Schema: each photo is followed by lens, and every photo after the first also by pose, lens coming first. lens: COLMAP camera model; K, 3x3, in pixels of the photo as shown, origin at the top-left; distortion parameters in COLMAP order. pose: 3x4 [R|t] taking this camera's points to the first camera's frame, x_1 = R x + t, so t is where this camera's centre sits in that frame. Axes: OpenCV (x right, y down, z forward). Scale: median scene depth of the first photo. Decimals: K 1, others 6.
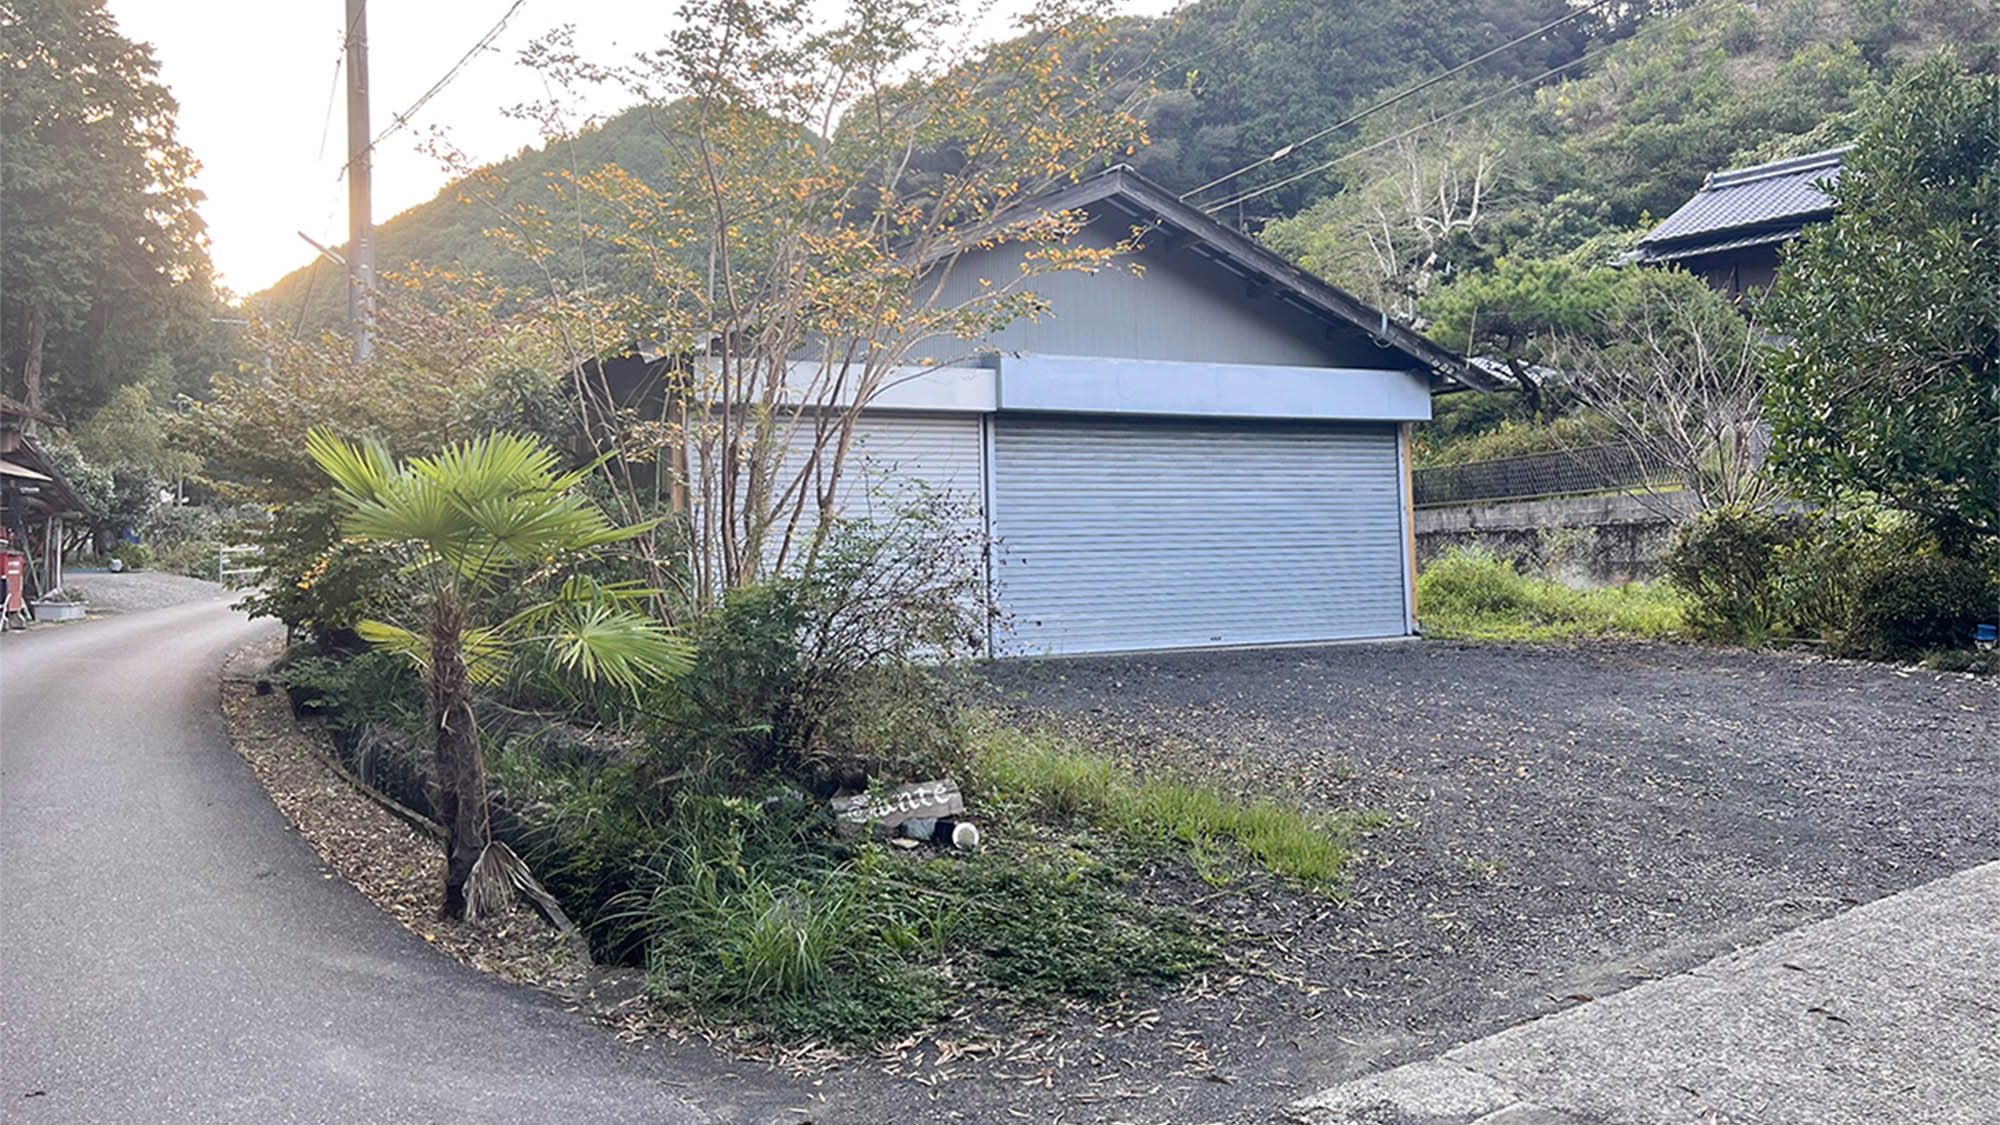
lens RADIAL K [[1453.1, 0, 985.9], [0, 1453.1, 462.8], [0, 0, 1]] dist [-0.026588, 0.000300]
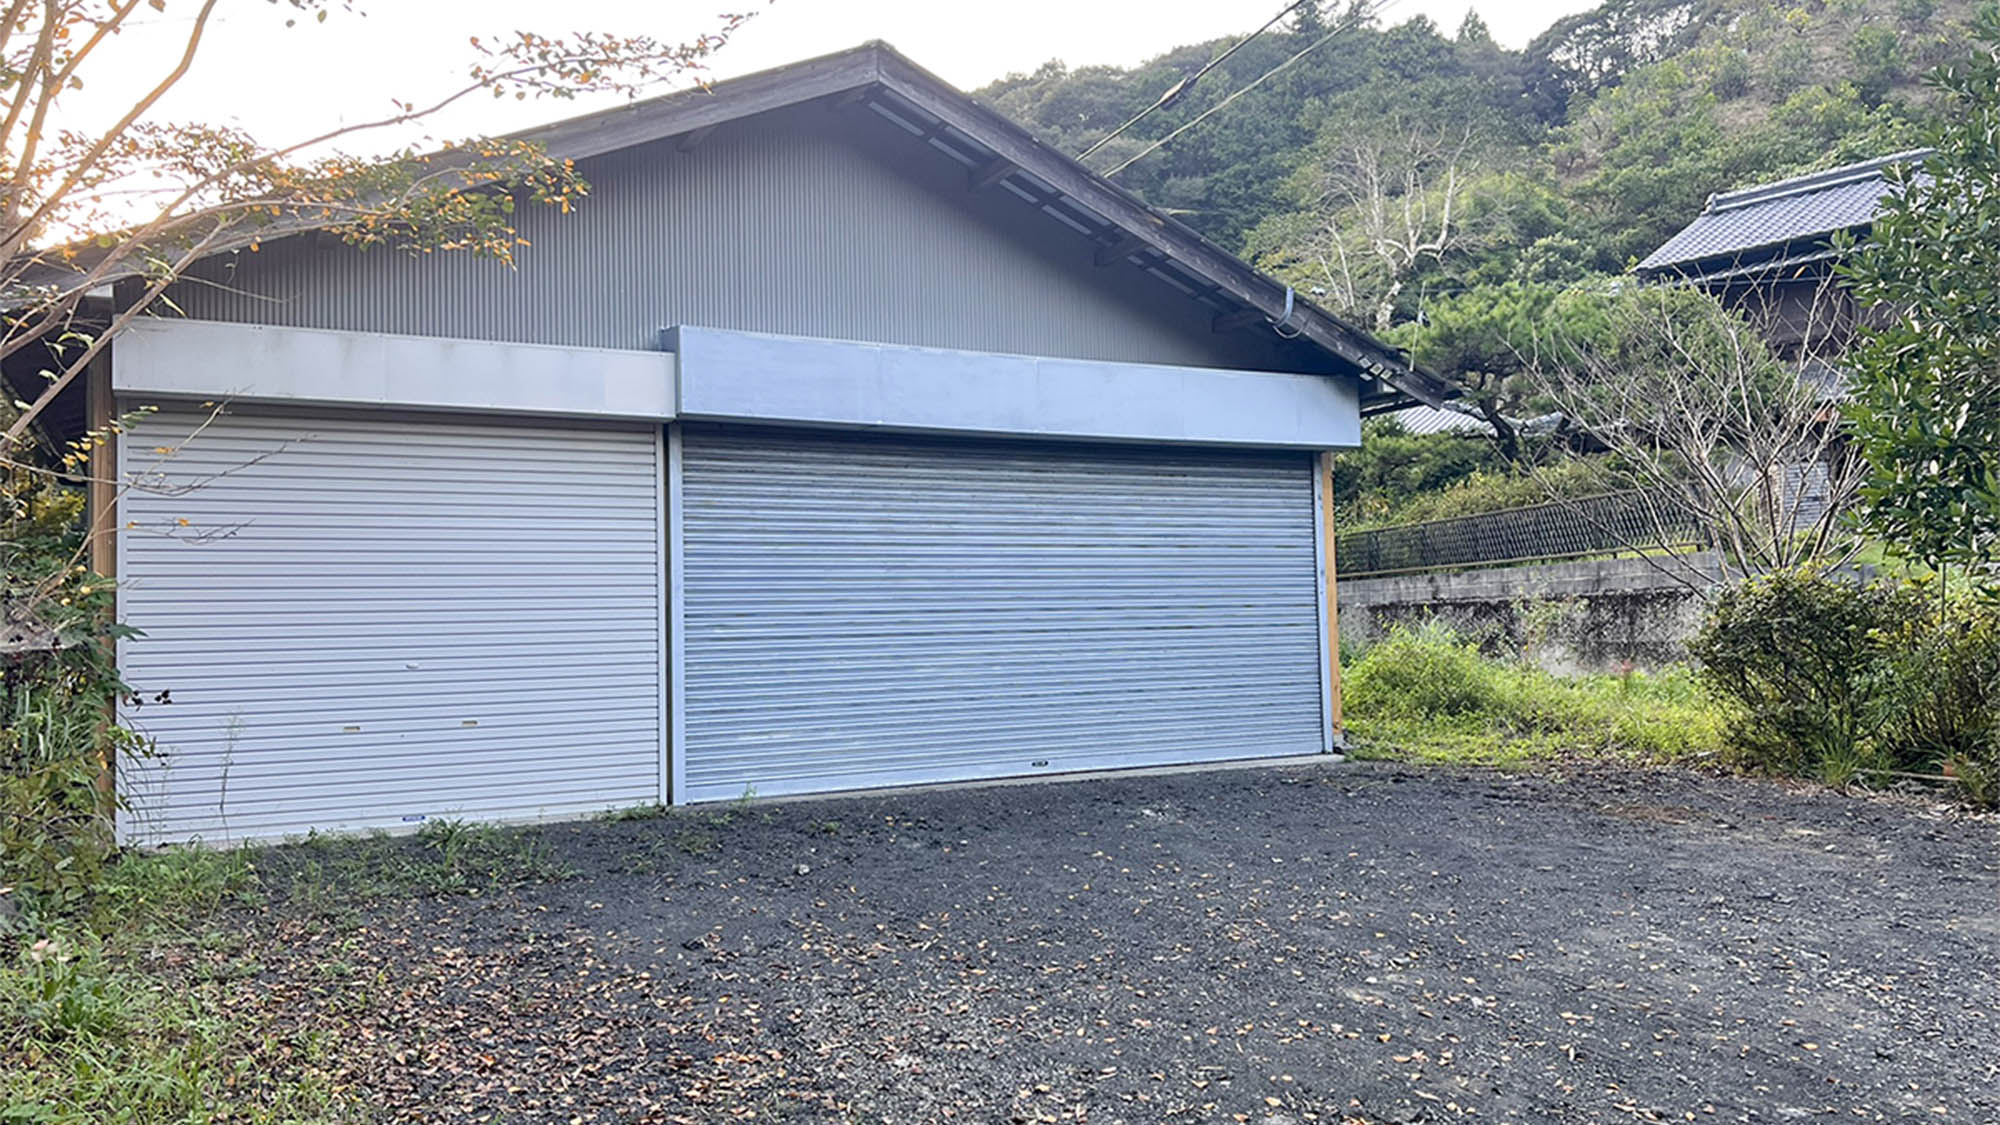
lens RADIAL K [[1453.1, 0, 1006.1], [0, 1453.1, 549.2], [0, 0, 1]] dist [-0.026588, 0.000300]
pose [[0.999676, 0.002104, 0.025352, 0.084753], [-0.002389, 0.999934, 0.011238, 0.009106], [-0.025327, -0.011295, 0.999615, 0.217428]]
